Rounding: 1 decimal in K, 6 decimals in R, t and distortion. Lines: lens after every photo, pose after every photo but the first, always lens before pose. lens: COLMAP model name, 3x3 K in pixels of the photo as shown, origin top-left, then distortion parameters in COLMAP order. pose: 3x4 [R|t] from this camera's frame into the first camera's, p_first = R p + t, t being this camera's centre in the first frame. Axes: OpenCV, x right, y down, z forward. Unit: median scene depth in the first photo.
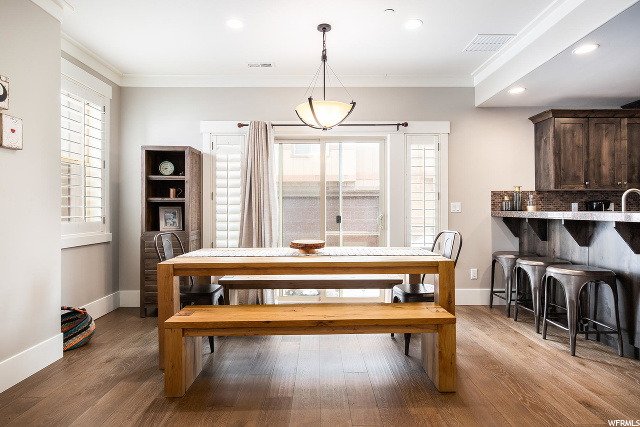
lens RADIAL K [[342.2, 0, 321.8], [0, 342.2, 208.2], [0, 0, 1]] dist [-0.002841, 0.003643]
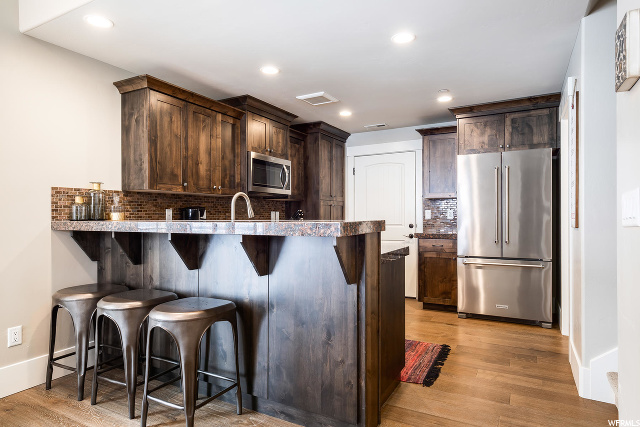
lens RADIAL K [[384.7, 0, 323.3], [0, 384.7, 210.9], [0, 0, 1]] dist [0.005927, 0.005281]
pose [[0.478684, 0.010682, 0.877923, 0.148527], [0.001692, 0.999913, -0.013089, 0.000218], [-0.877986, 0.007751, 0.478624, 0.295736]]
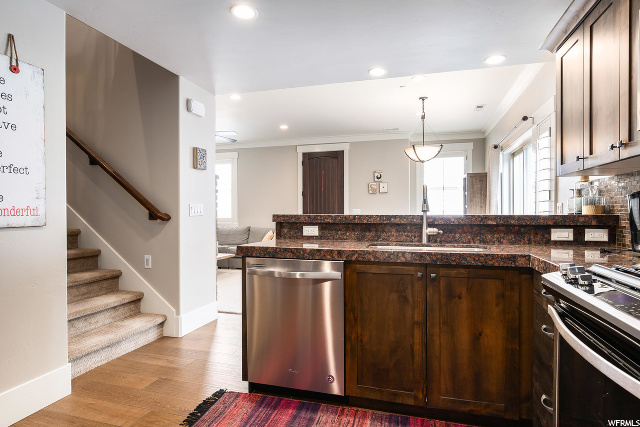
lens RADIAL K [[342.2, 0, 320.6], [0, 342.2, 213.4], [0, 0, 1]] dist [-0.002841, 0.003643]
pose [[-0.287453, 0.002509, -0.957791, 1.346834], [-0.000312, 0.999996, 0.002714, 0.004270], [0.957795, 0.001079, -0.287451, 0.788321]]
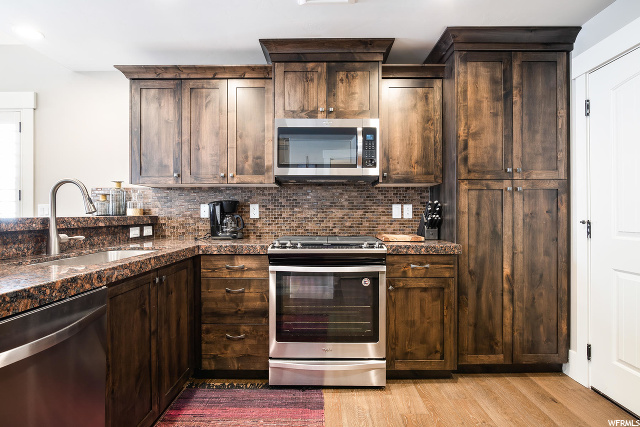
lens RADIAL K [[333.2, 0, 320.5], [0, 333.2, 212.4], [0, 0, 1]] dist [-0.002439, 0.001202]
pose [[0.999938, -0.003763, -0.010475, 1.065575], [0.003729, 0.999988, -0.003225, 0.004567], [0.010487, 0.003186, 0.999940, 0.338070]]
